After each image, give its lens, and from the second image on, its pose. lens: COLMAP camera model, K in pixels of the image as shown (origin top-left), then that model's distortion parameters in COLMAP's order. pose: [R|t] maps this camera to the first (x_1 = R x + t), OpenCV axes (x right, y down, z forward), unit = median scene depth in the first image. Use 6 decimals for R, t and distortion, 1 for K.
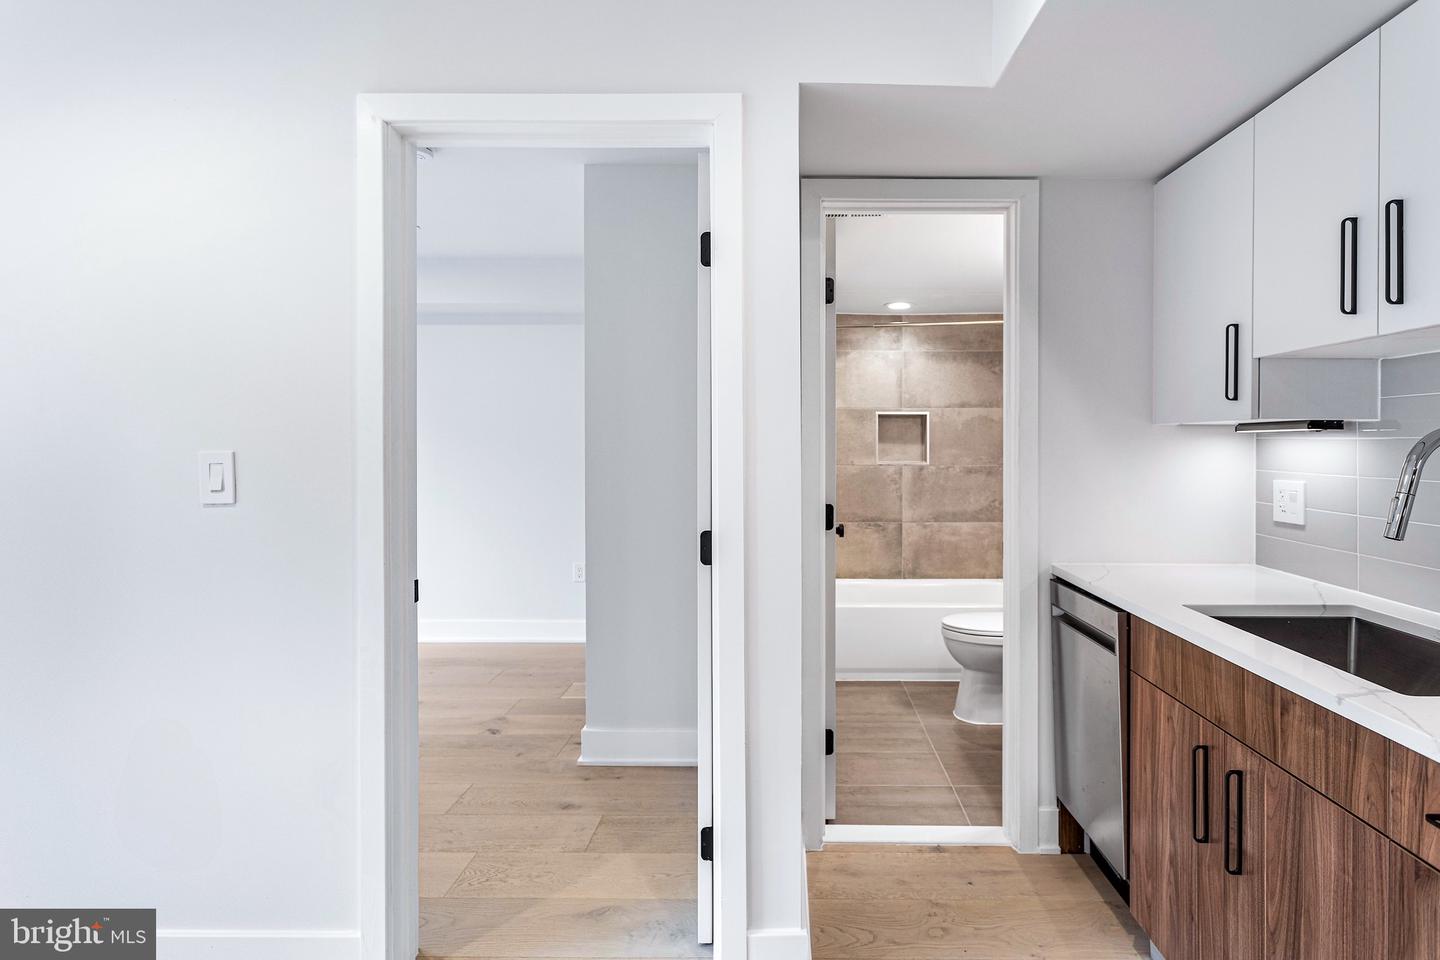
lens RADIAL K [[686.0, 0, 717.3], [0, 686.0, 477.1], [0, 0, 1]] dist [0.002224, -0.000006]
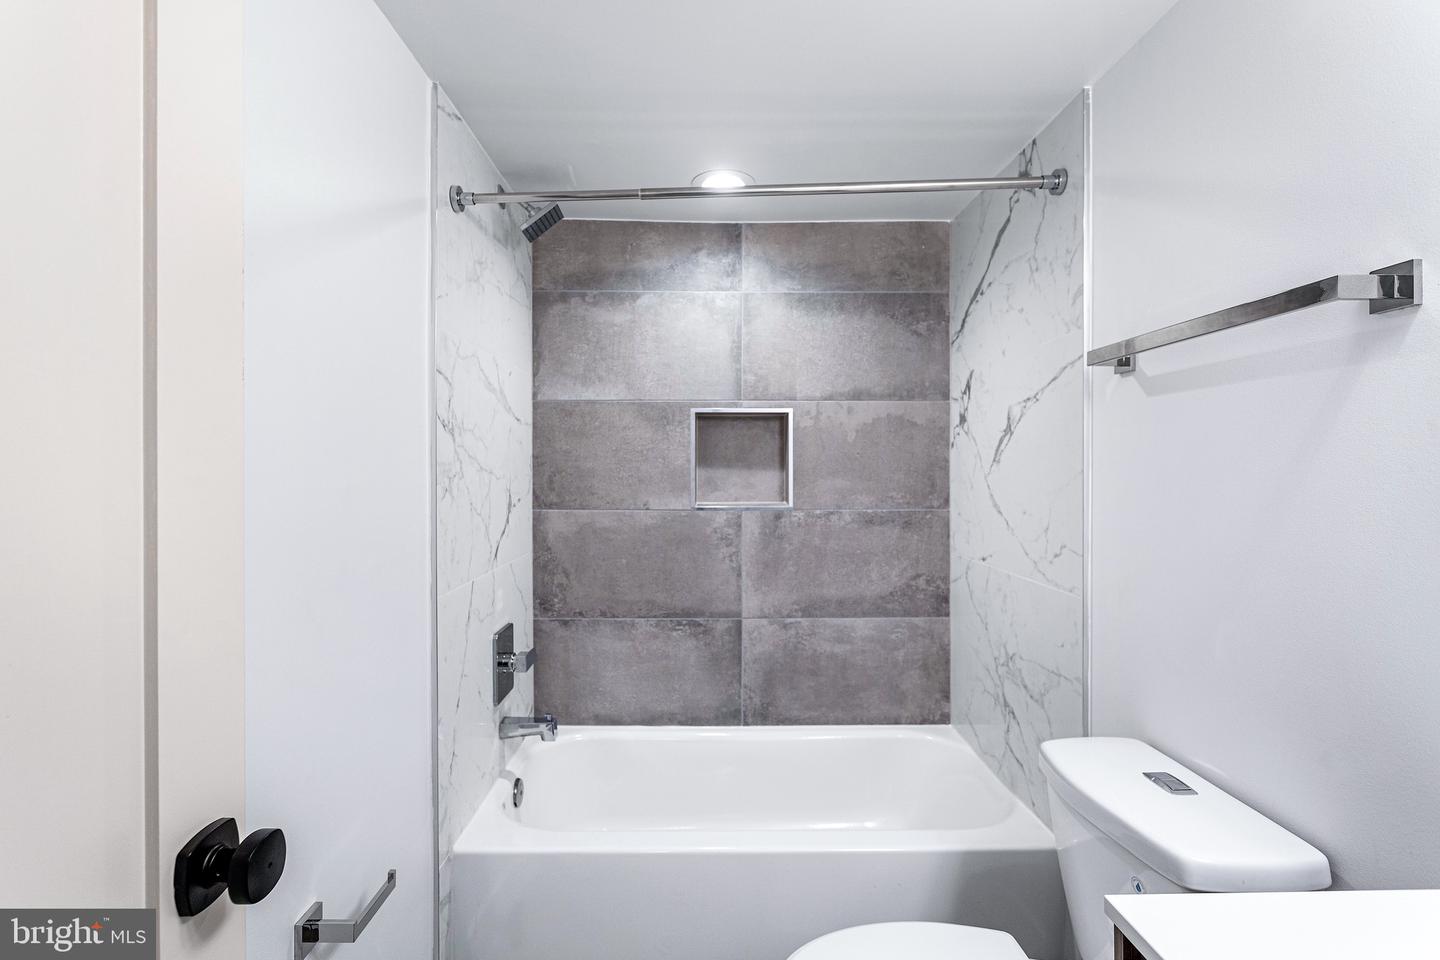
lens RADIAL K [[686.0, 0, 719.8], [0, 686.0, 480.0], [0, 0, 1]] dist [0.002224, -0.000006]
pose [[1.000000, -0.000735, 0.000332, 0.252476], [0.000733, 0.999982, 0.006035, -0.043127], [-0.000336, -0.006035, 0.999982, 0.474108]]
